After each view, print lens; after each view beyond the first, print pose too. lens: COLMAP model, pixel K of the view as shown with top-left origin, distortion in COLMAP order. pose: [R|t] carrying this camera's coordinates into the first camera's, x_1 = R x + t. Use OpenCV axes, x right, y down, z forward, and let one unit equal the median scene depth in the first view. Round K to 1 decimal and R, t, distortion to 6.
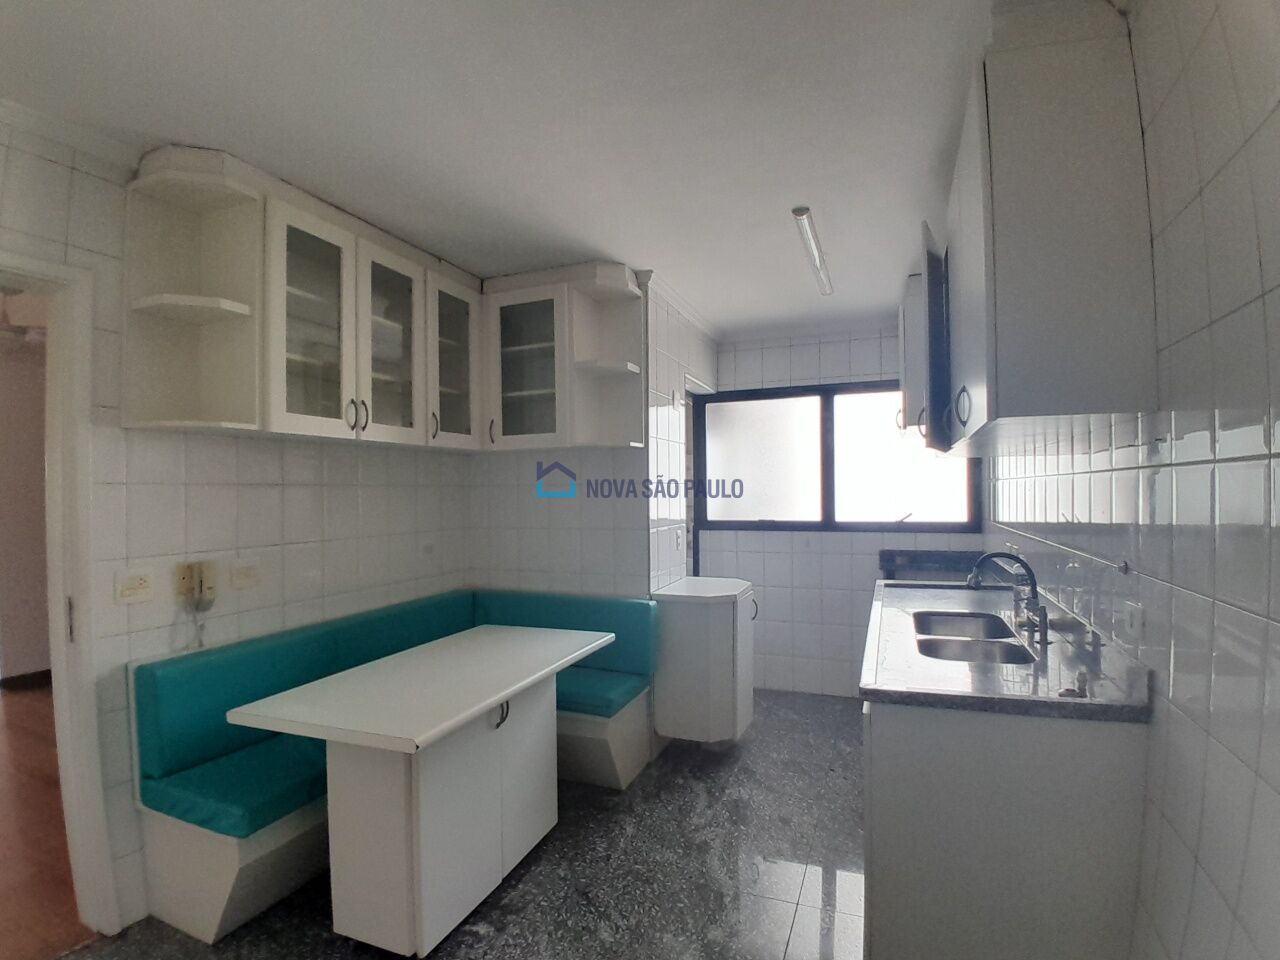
lens RADIAL K [[637.5, 0, 644.1], [0, 637.5, 484.3], [0, 0, 1]] dist [0.003963, -0.041418]
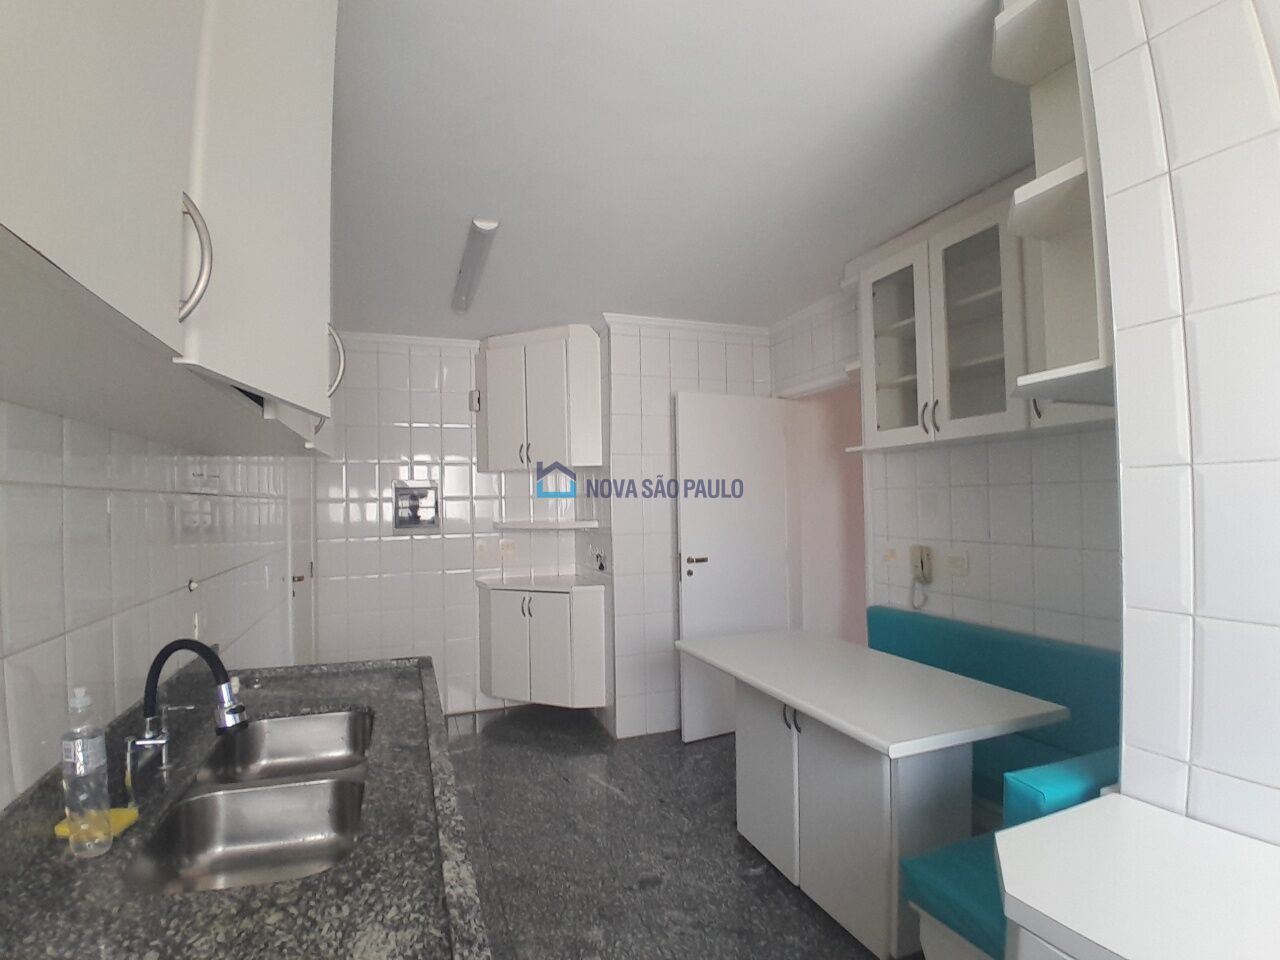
lens RADIAL K [[637.5, 0, 644.1], [0, 637.5, 484.3], [0, 0, 1]] dist [0.003963, -0.041418]
pose [[-0.730862, 0.012175, -0.682417, 0.615407], [0.036943, 0.999081, -0.021741, 0.000775], [0.681525, -0.041101, -0.730640, 1.551612]]
